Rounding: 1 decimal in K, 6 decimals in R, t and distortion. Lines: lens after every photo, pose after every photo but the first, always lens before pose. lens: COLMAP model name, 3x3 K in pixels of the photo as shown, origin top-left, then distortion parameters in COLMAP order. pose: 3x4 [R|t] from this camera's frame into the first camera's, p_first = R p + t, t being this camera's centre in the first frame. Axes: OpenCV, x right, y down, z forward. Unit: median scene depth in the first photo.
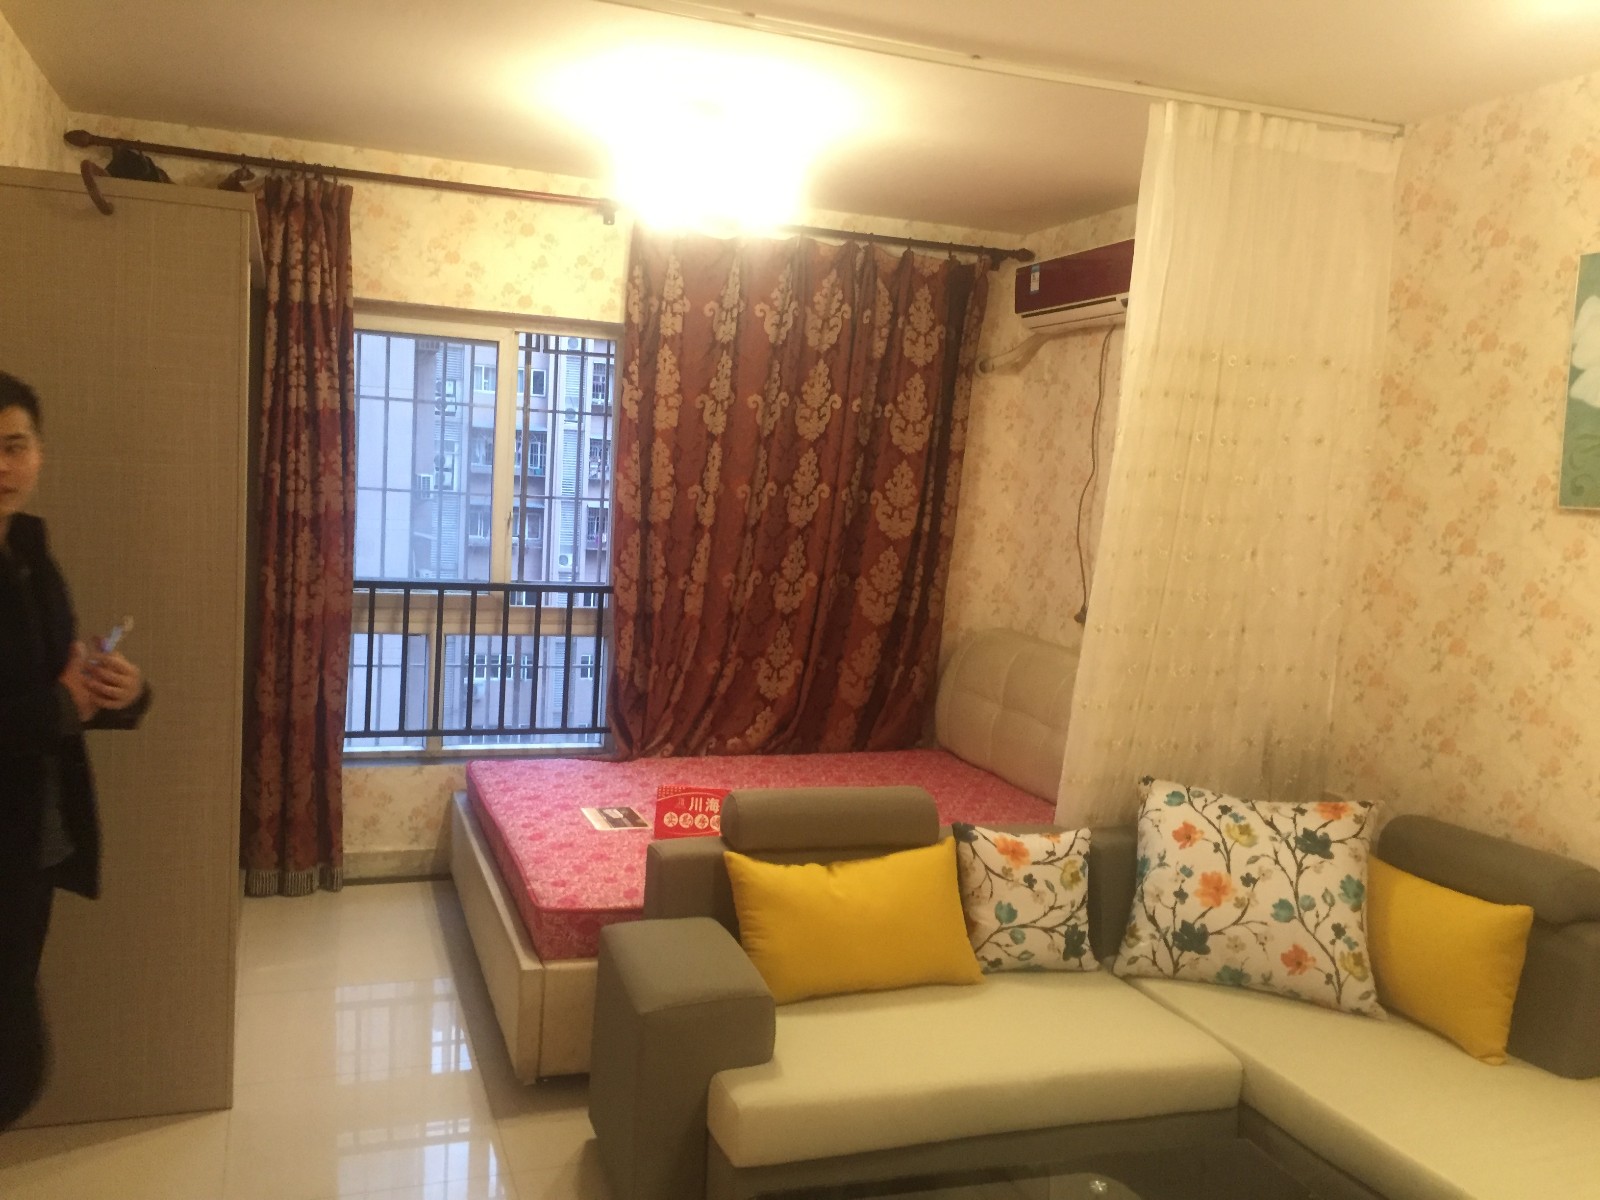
lens RADIAL K [[1396.6, 0, 800.0], [0, 1396.6, 600.0], [0, 0, 1]] dist [0.114401, -0.160992]
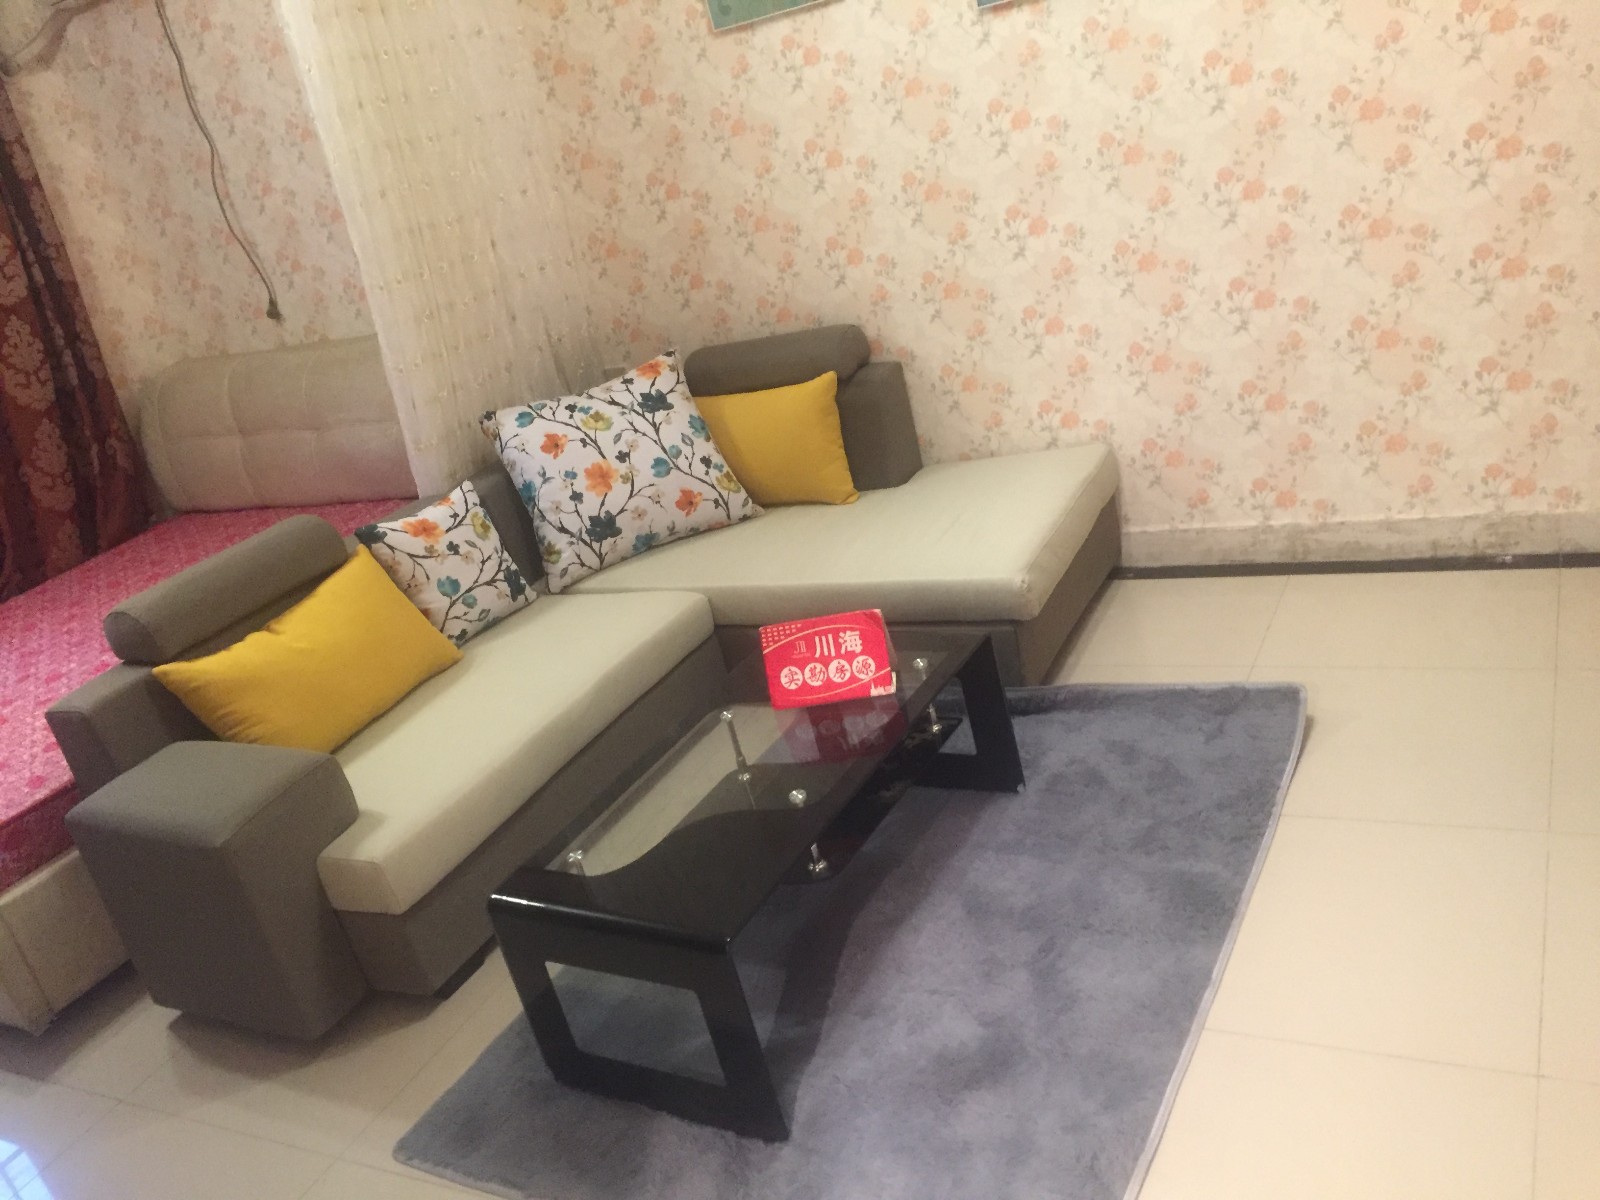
lens RADIAL K [[1396.6, 0, 800.0], [0, 1396.6, 600.0], [0, 0, 1]] dist [0.114401, -0.160992]
pose [[0.696431, -0.462273, 0.548896, -0.227979], [0.336157, 0.885920, 0.319599, -0.002428], [-0.634020, -0.038063, 0.772379, 0.077784]]
